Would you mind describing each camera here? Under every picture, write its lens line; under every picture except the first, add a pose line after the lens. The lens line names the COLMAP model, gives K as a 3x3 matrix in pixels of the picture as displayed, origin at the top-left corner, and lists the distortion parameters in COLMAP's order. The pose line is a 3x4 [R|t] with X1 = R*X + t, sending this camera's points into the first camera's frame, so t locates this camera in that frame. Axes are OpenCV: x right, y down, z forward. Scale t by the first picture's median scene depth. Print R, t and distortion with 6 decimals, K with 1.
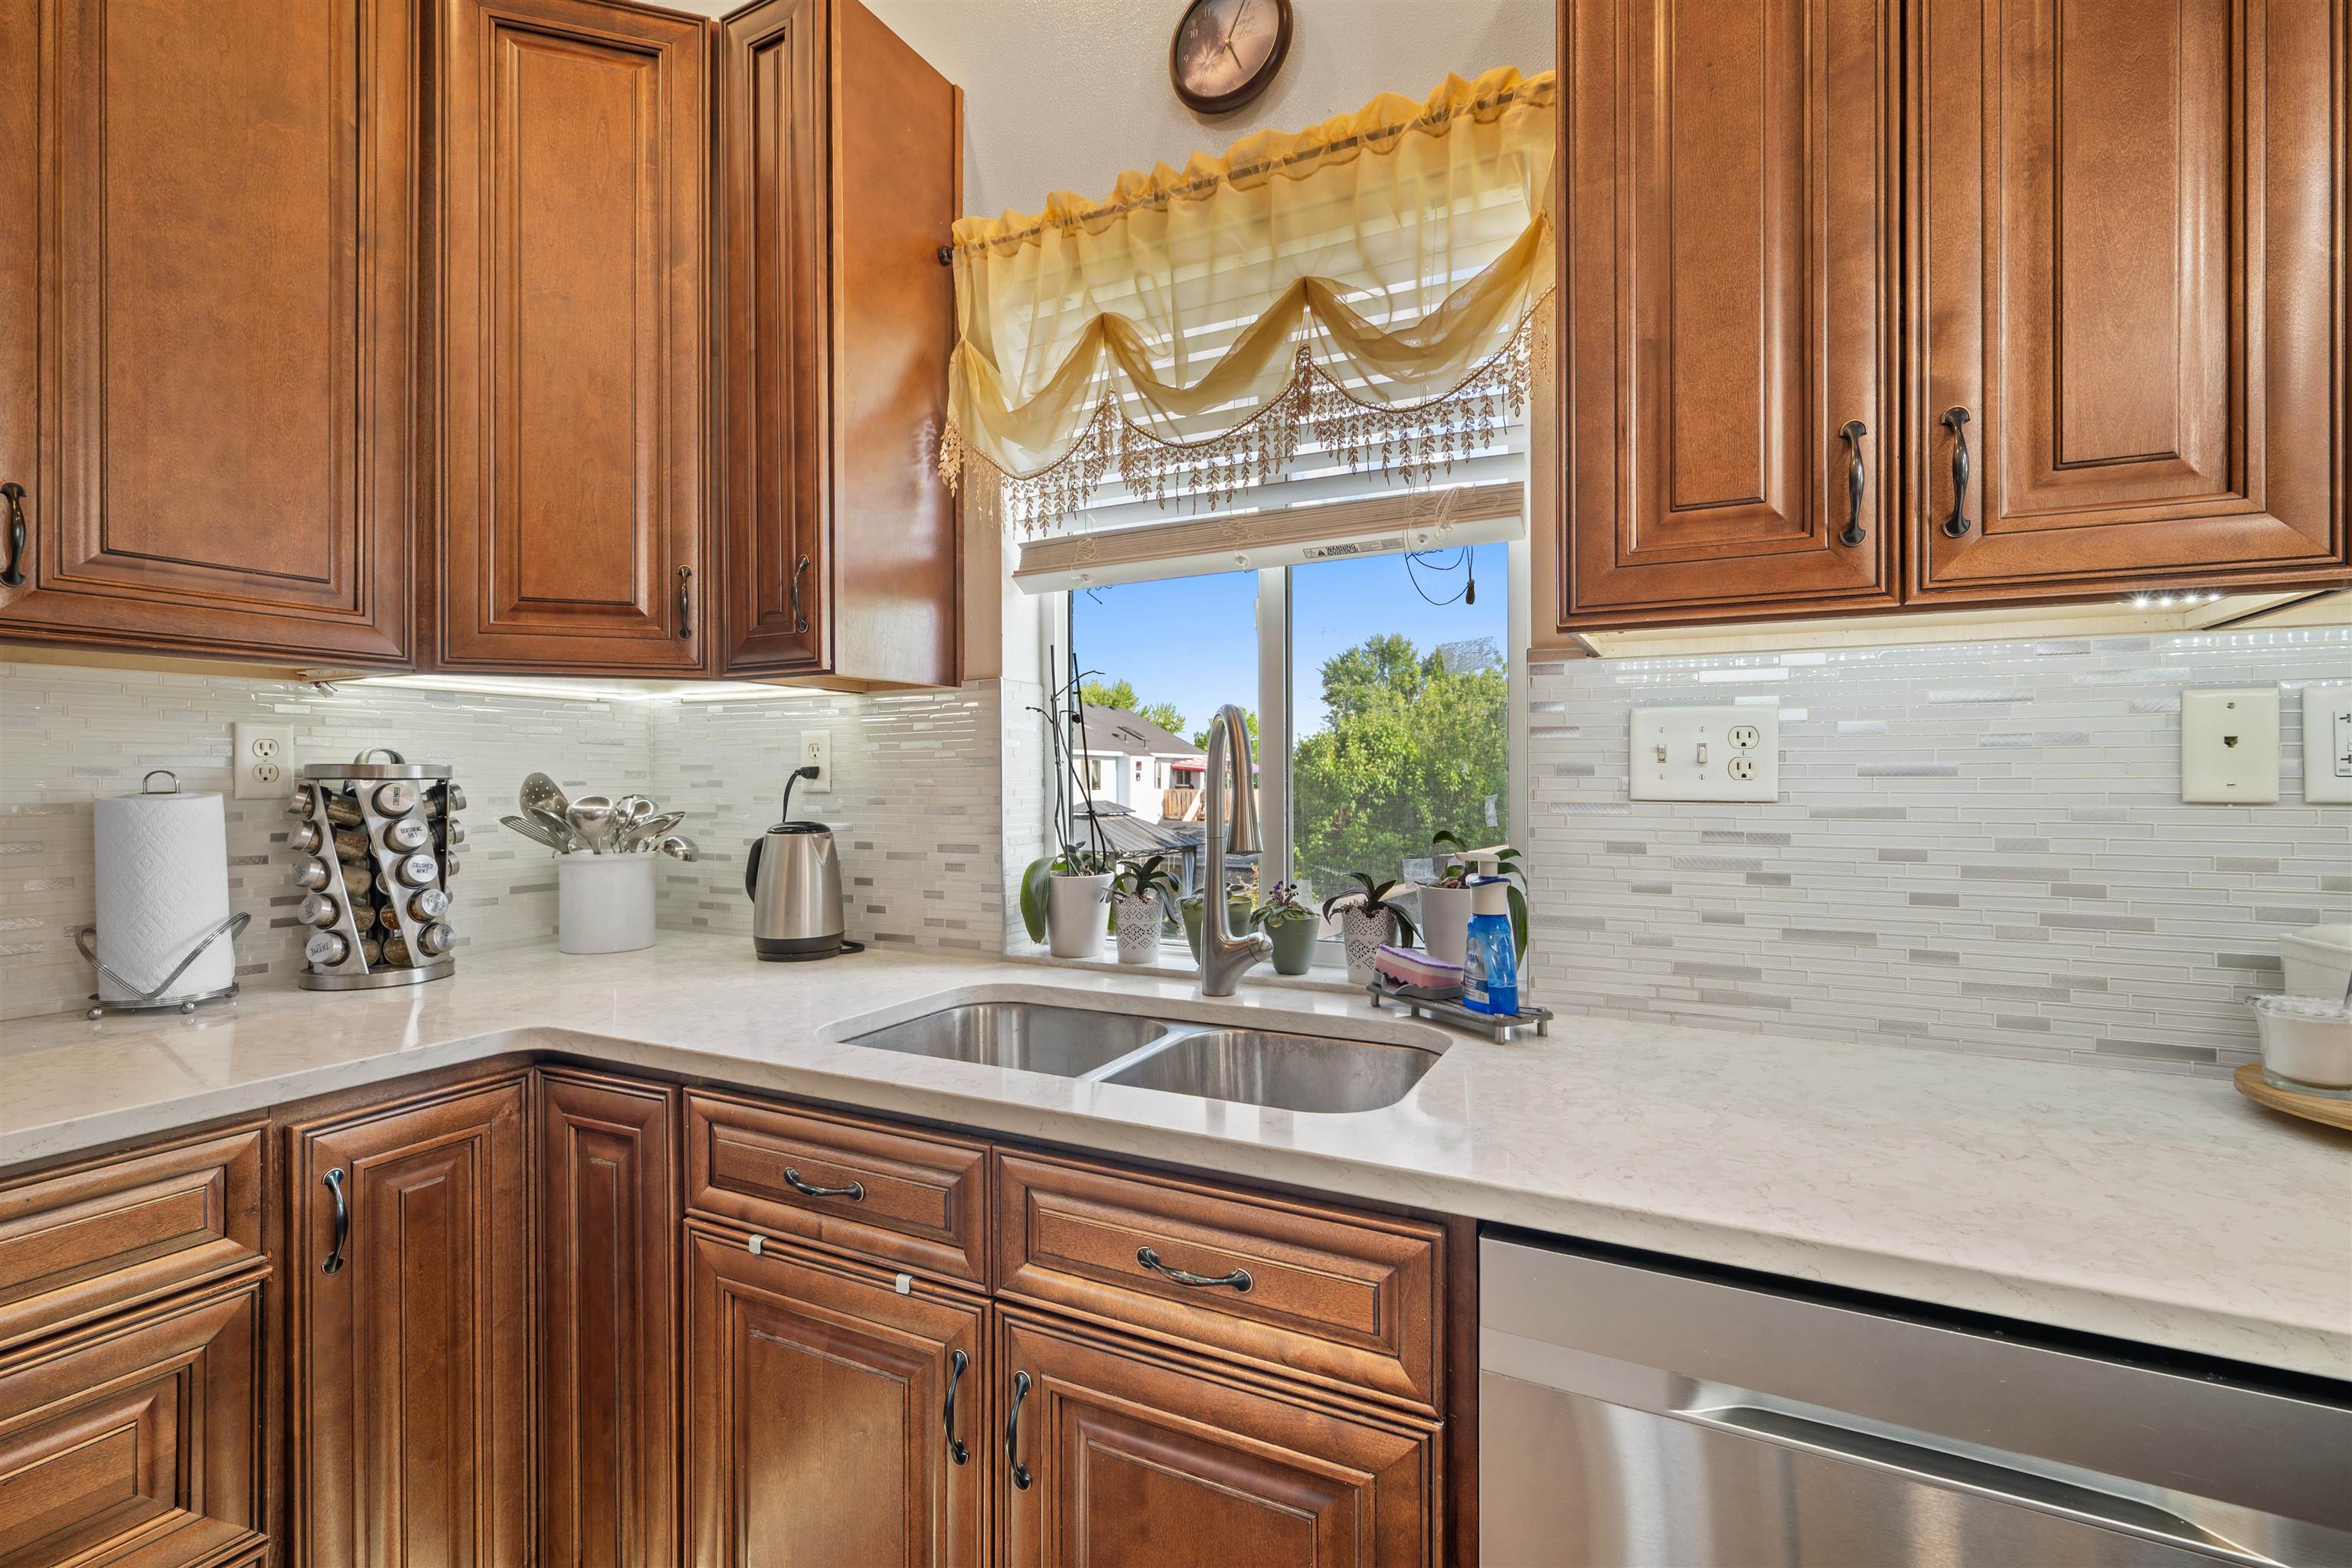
lens RADIAL K [[1050.3, 0, 1172.4], [0, 1050.3, 771.7], [0, 0, 1]] dist [0.003734, 0.000574]
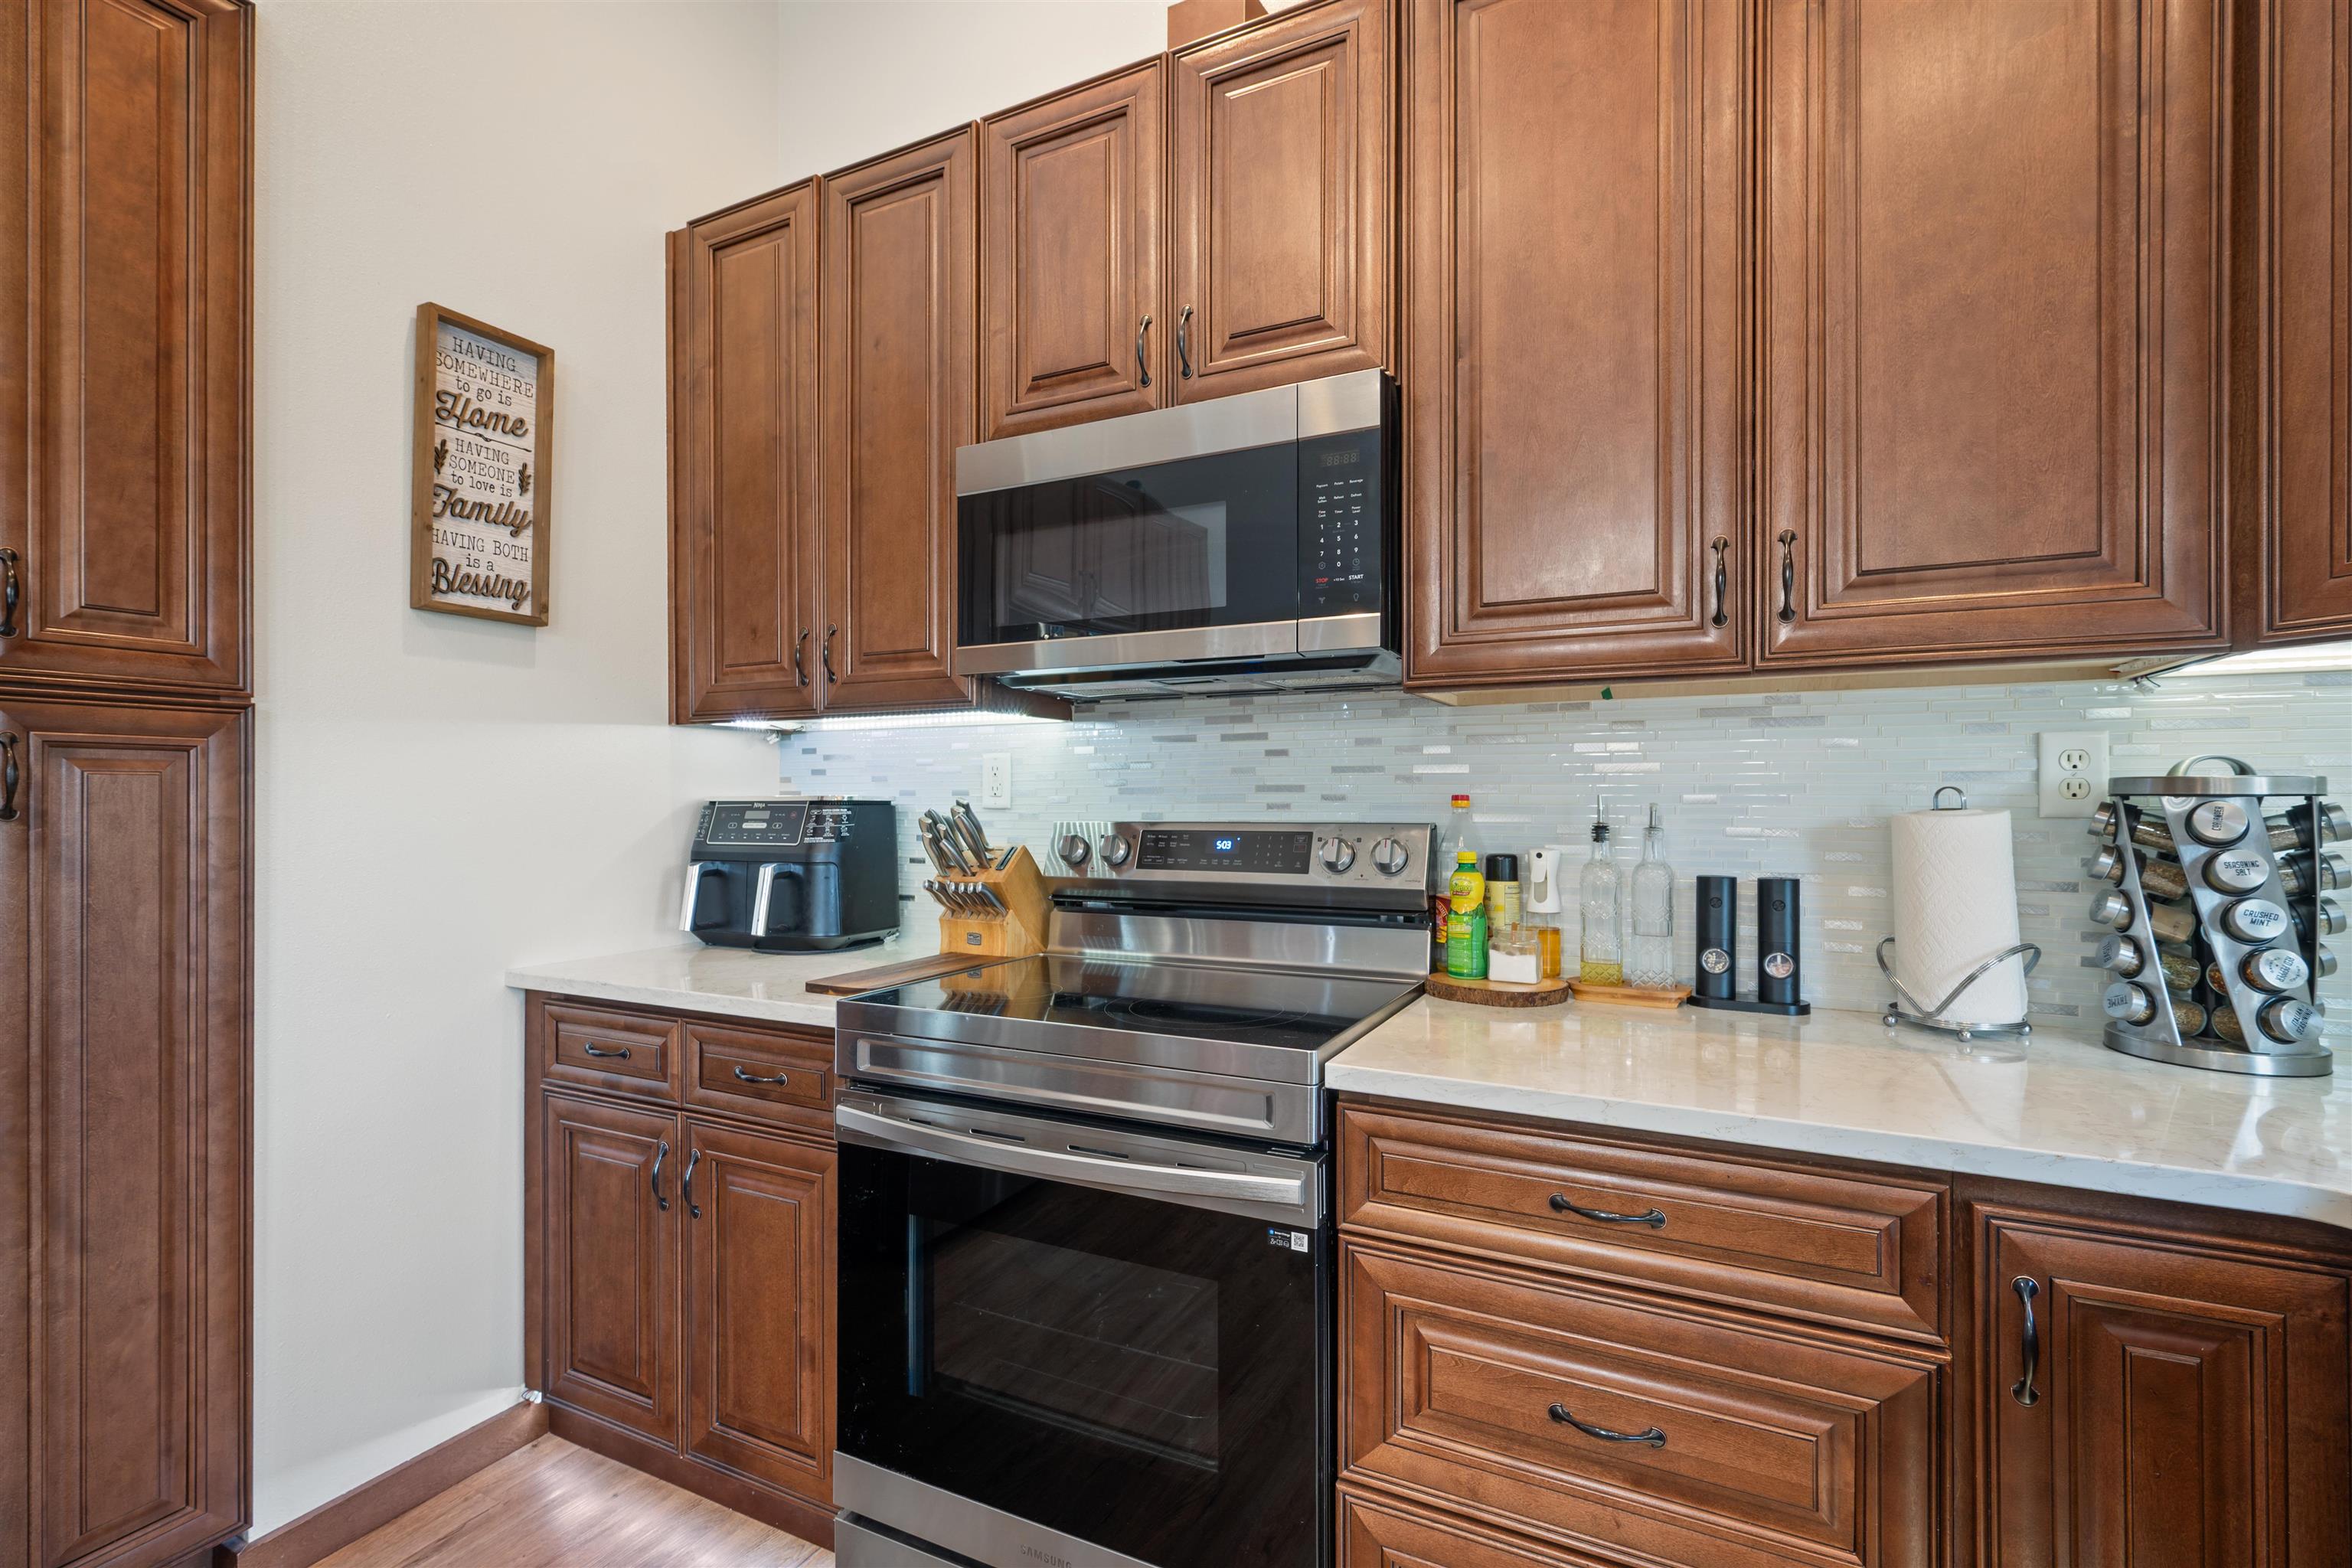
lens RADIAL K [[1050.3, 0, 1192.9], [0, 1050.3, 796.0], [0, 0, 1]] dist [0.003734, 0.000574]
pose [[0.013062, 0.003172, -0.999910, 0.005952], [0.006760, 0.999972, 0.003261, -0.000244], [0.999892, -0.006802, 0.013040, 0.278203]]
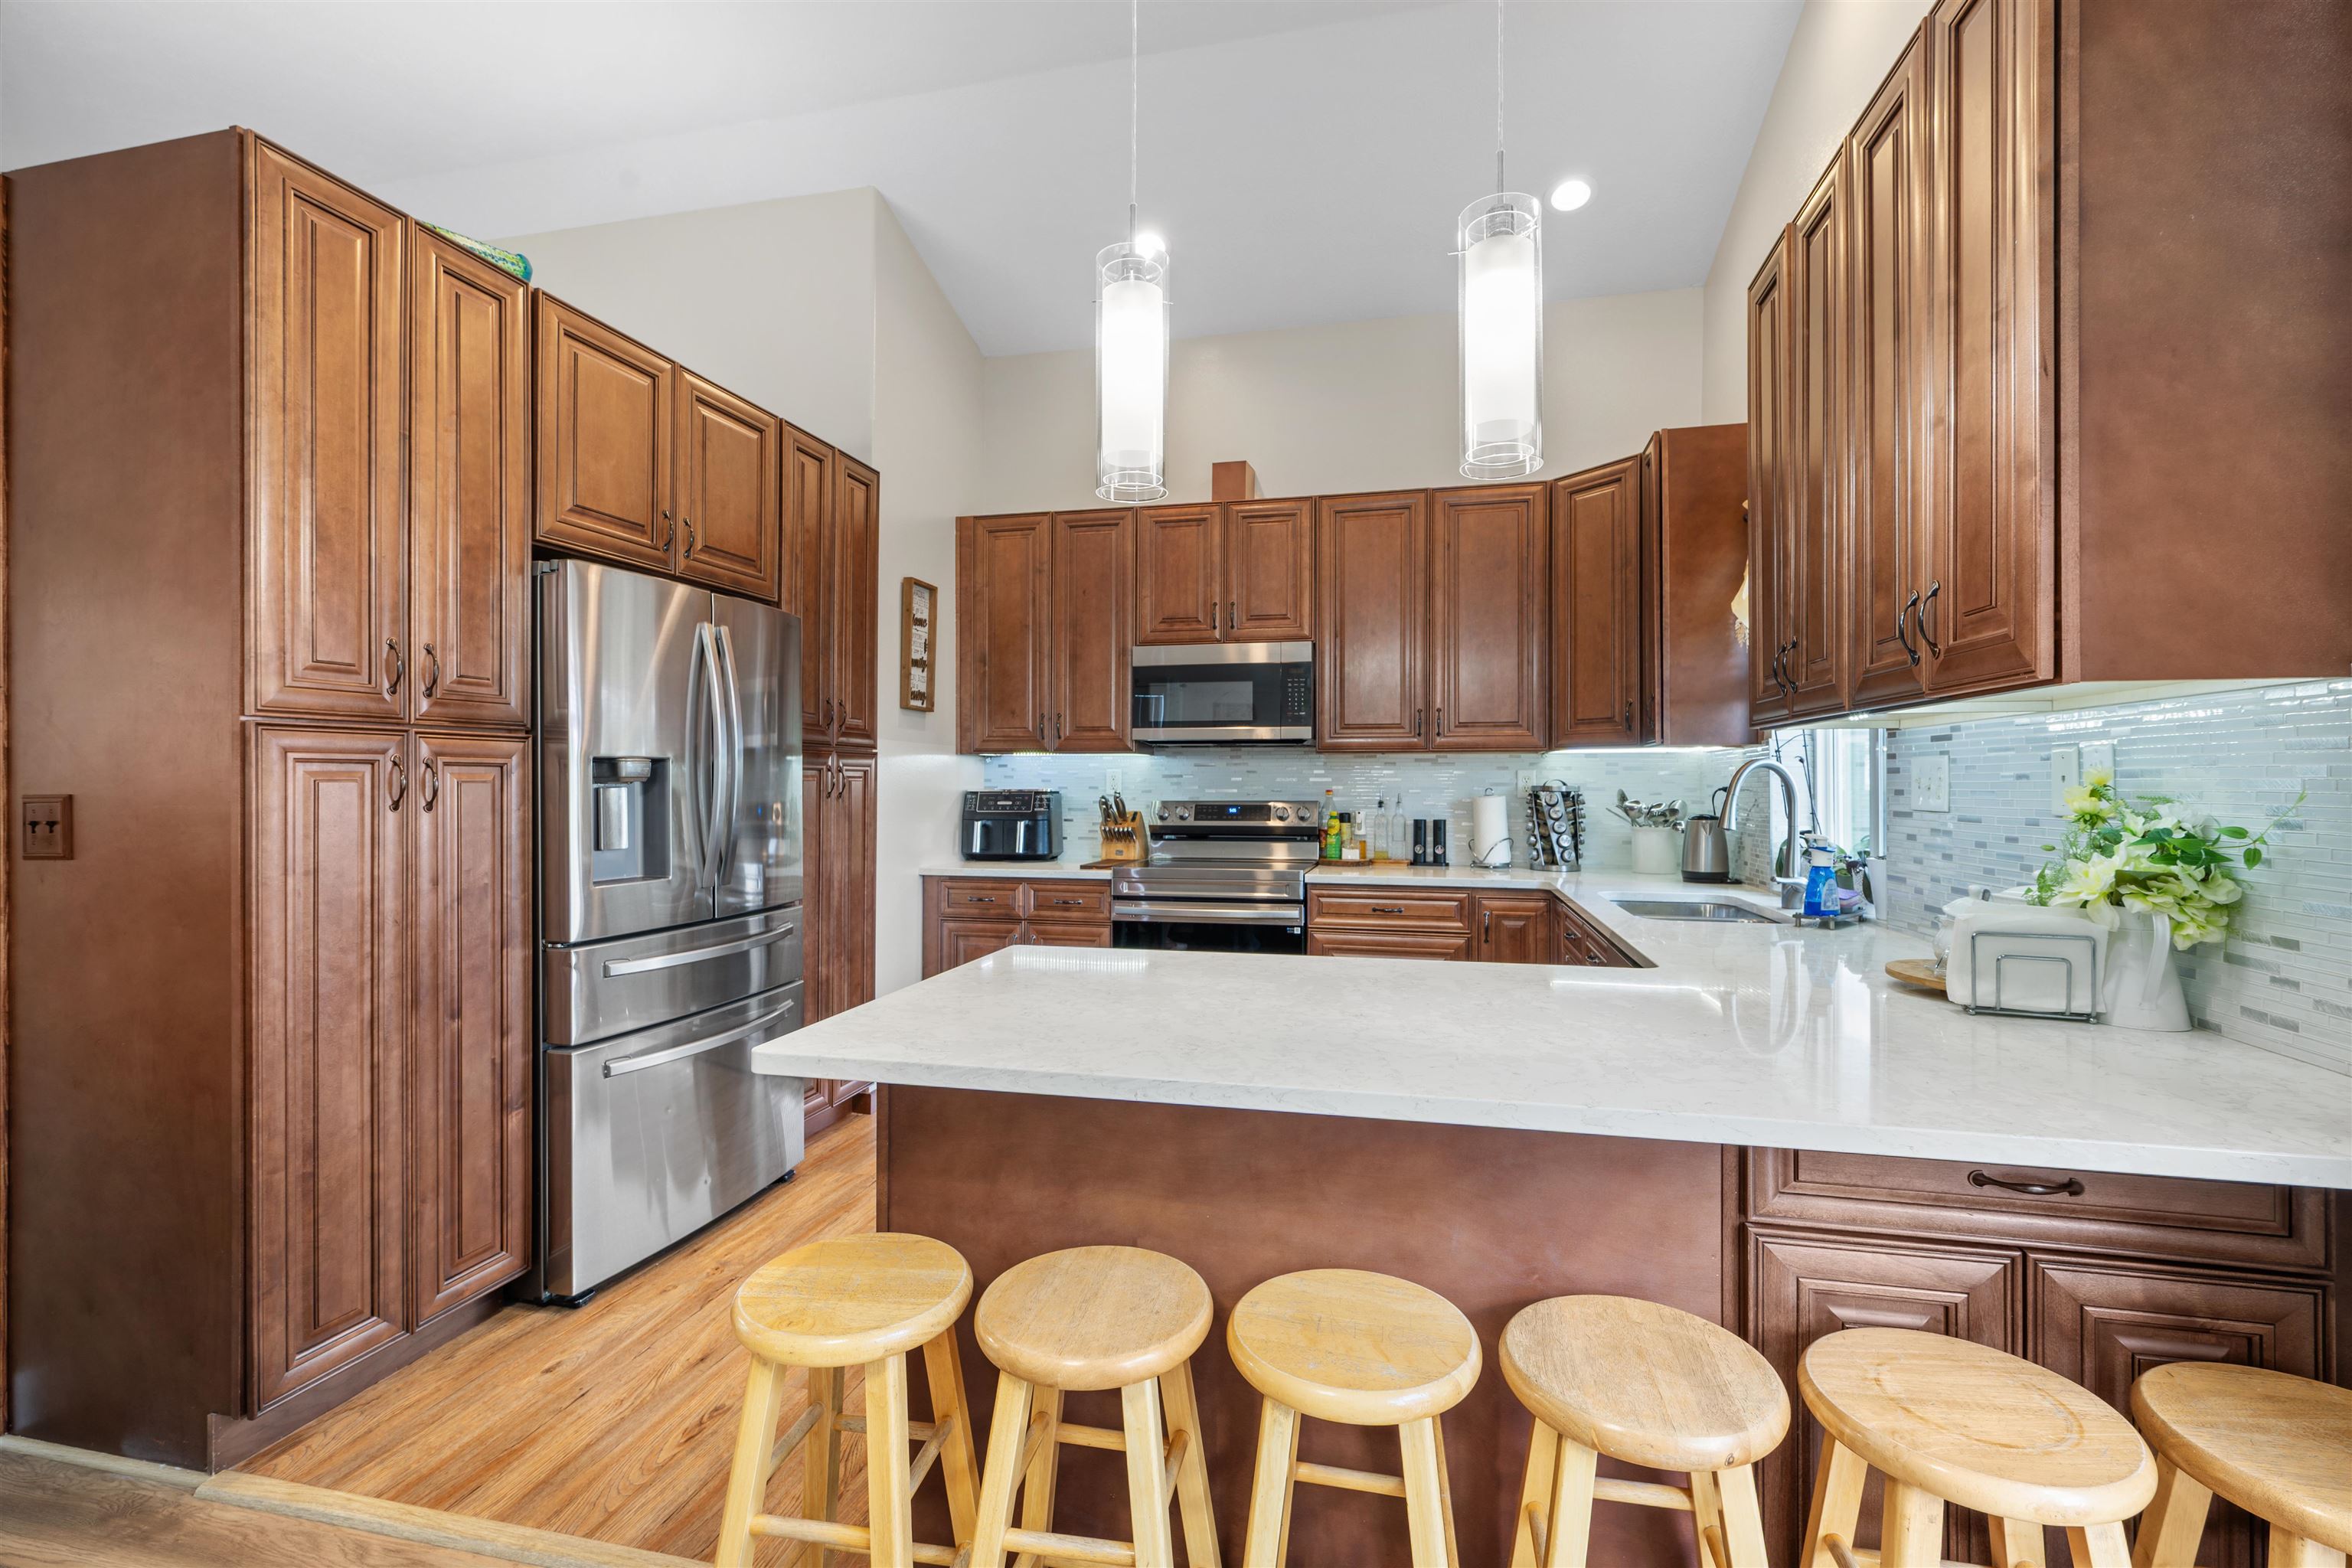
lens RADIAL K [[1050.3, 0, 1198.7], [0, 1050.3, 774.7], [0, 0, 1]] dist [0.003734, 0.000574]
pose [[0.245606, -0.006925, -0.969345, 1.680950], [0.002027, 0.999976, -0.006630, -0.019732], [0.969368, -0.000337, 0.245614, -0.517315]]
